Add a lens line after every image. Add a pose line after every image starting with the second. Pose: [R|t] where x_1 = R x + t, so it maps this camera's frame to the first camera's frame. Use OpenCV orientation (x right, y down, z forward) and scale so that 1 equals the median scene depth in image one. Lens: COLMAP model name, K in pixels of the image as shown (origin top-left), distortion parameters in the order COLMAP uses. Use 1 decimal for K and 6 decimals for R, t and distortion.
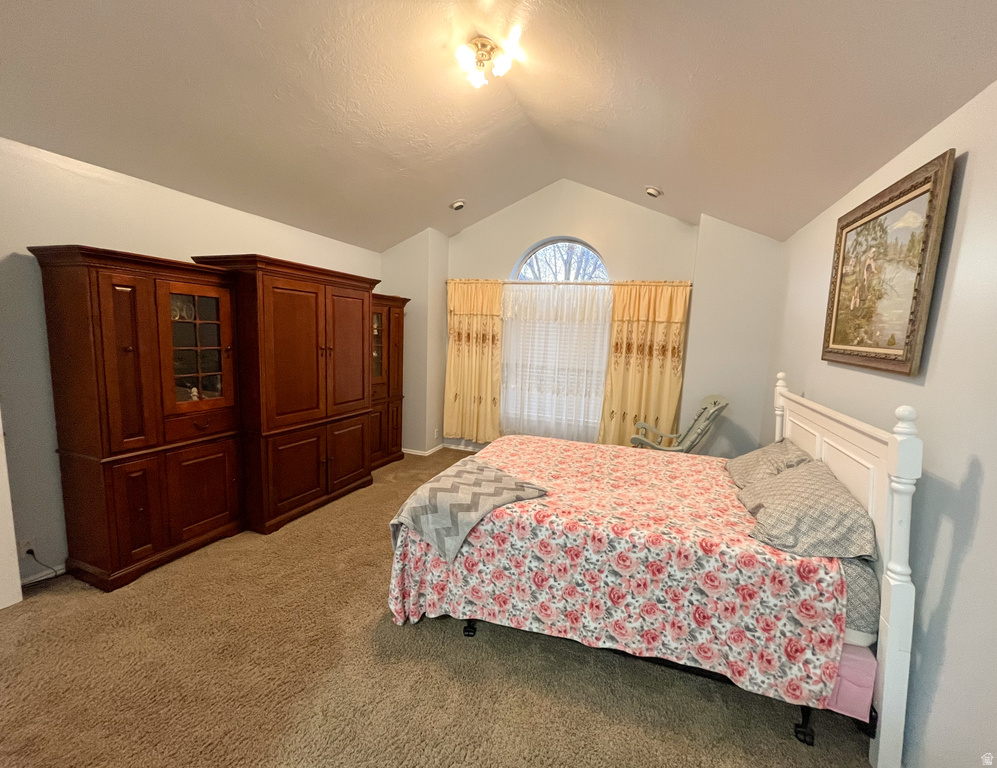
lens RADIAL K [[404.9, 0, 519.7], [0, 404.9, 396.0], [0, 0, 1]] dist [-0.000115, 0.000272]
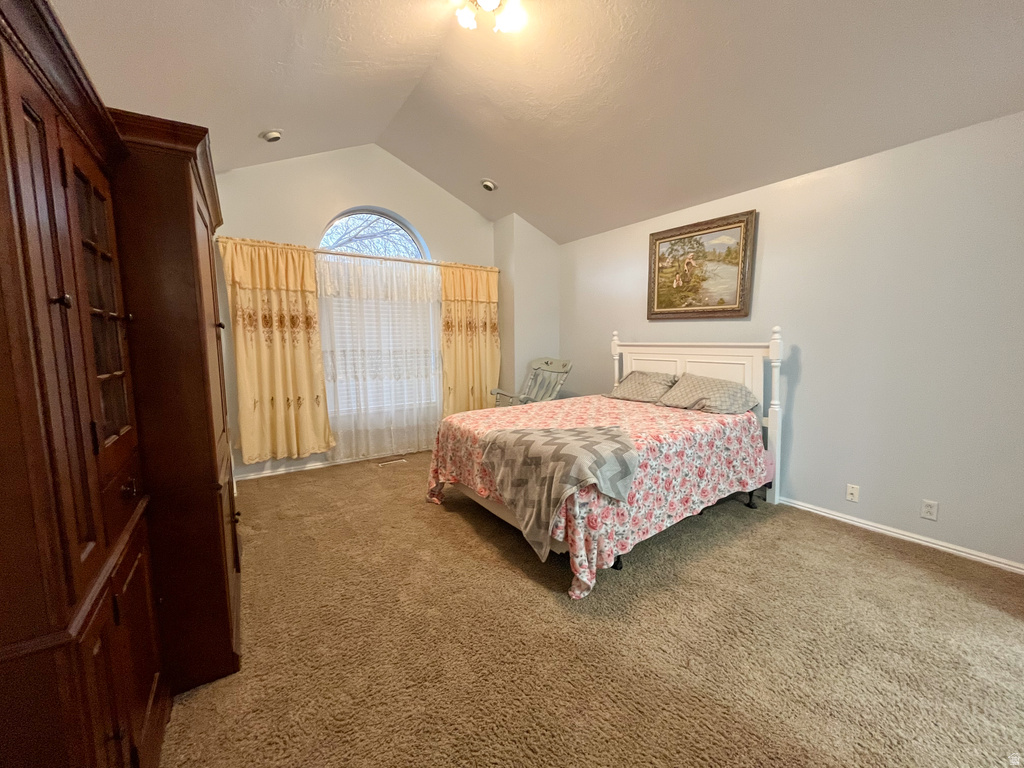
lens RADIAL K [[405.1, 0, 496.4], [0, 405.1, 396.4], [0, 0, 1]] dist [-0.003521, 0.001031]
pose [[0.615401, -0.156201, 0.772582, -1.175336], [0.154551, 0.985053, 0.076050, -0.001603], [-0.772914, 0.072602, 0.630343, 0.568436]]
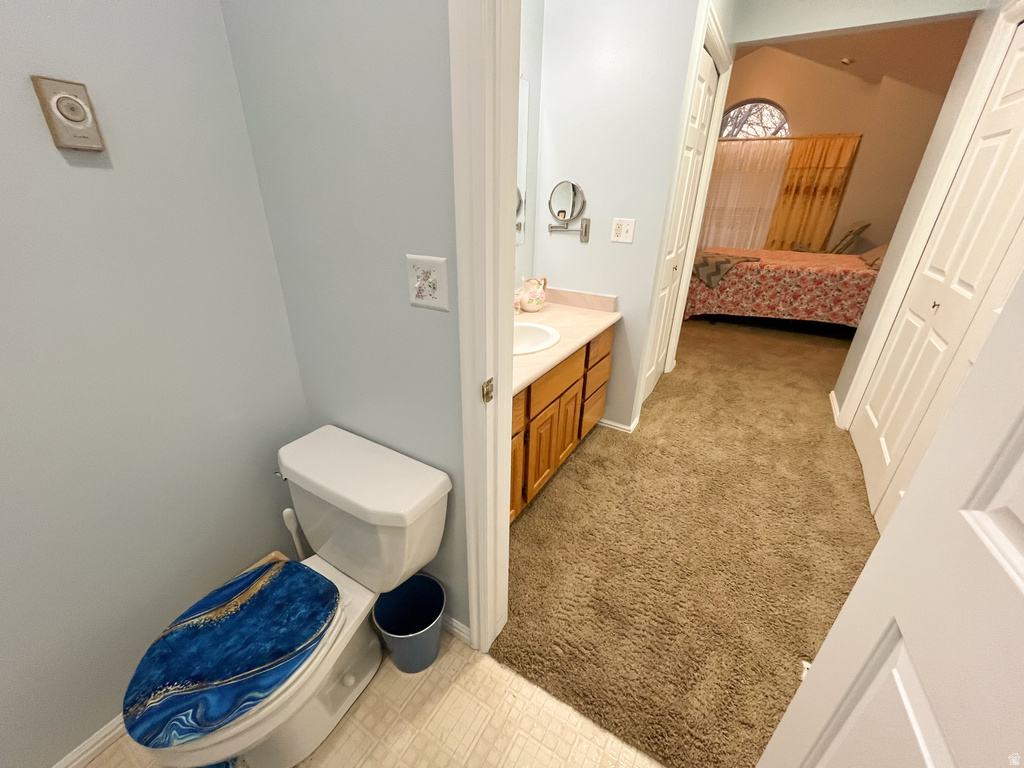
lens RADIAL K [[405.1, 0, 518.1], [0, 405.1, 394.9], [0, 0, 1]] dist [-0.003521, 0.001031]
pose [[0.977610, 0.067562, -0.199285, -0.751264], [-0.005589, 0.955058, 0.296368, 0.321223], [0.210352, -0.288618, 0.934051, -1.527379]]
